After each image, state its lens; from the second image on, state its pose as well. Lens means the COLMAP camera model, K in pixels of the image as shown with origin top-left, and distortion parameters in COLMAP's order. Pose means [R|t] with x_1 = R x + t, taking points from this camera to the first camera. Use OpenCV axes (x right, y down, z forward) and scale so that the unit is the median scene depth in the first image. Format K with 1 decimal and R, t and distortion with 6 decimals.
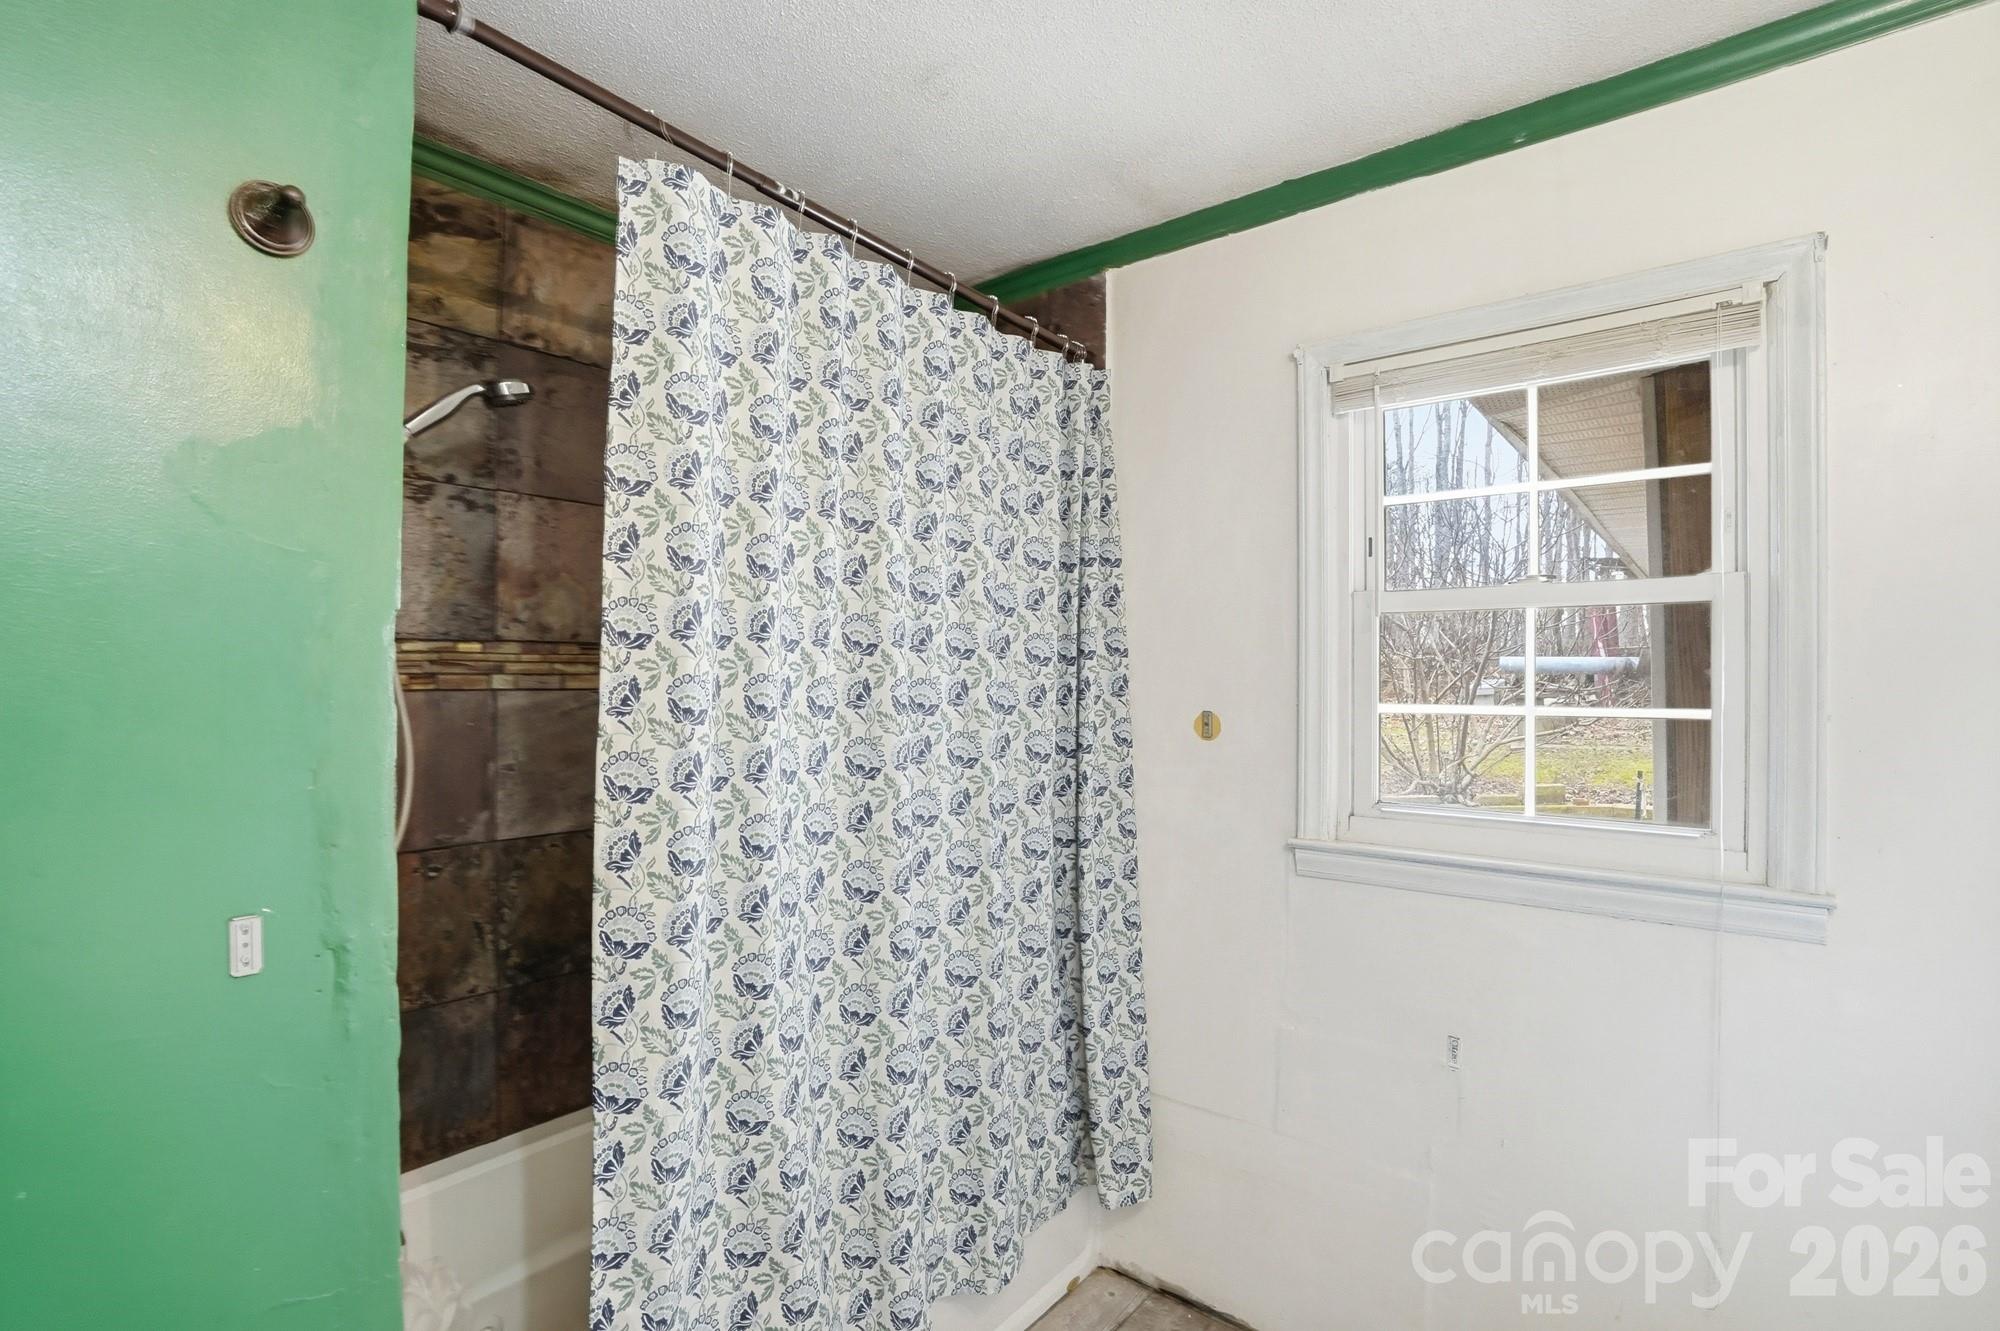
lens RADIAL K [[945.4, 0, 1007.4], [0, 945.4, 664.7], [0, 0, 1]] dist [-0.065825, 0.025757]
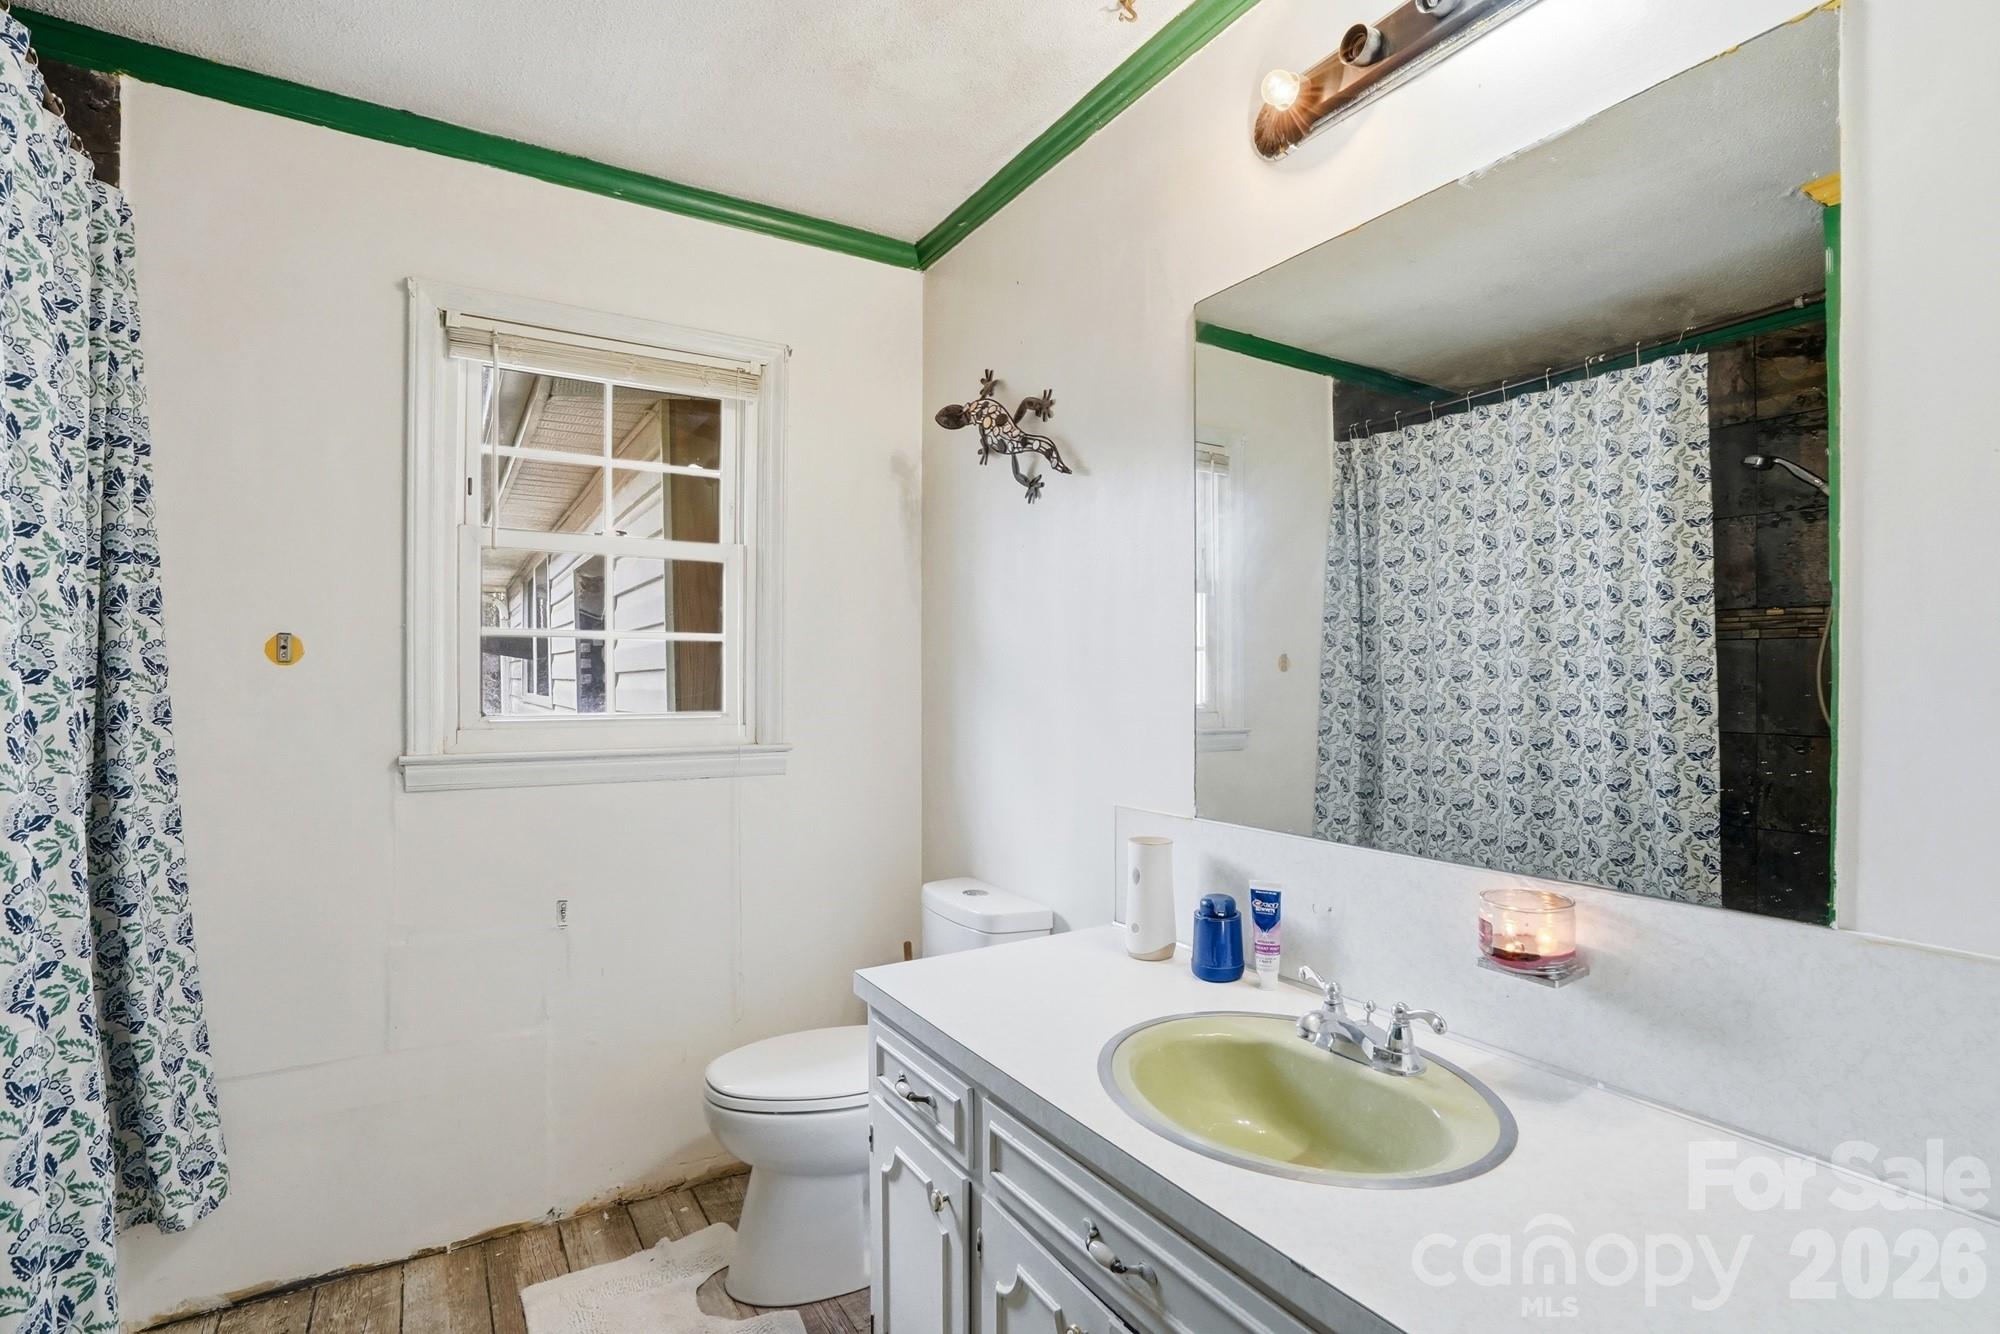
lens RADIAL K [[945.4, 0, 1007.4], [0, 945.4, 666.2], [0, 0, 1]] dist [-0.065825, 0.025757]
pose [[0.315229, 0.005851, 0.948998, -0.423503], [-0.010952, 0.999937, -0.002527, 0.078476], [-0.948952, -0.009596, 0.315273, 0.052696]]
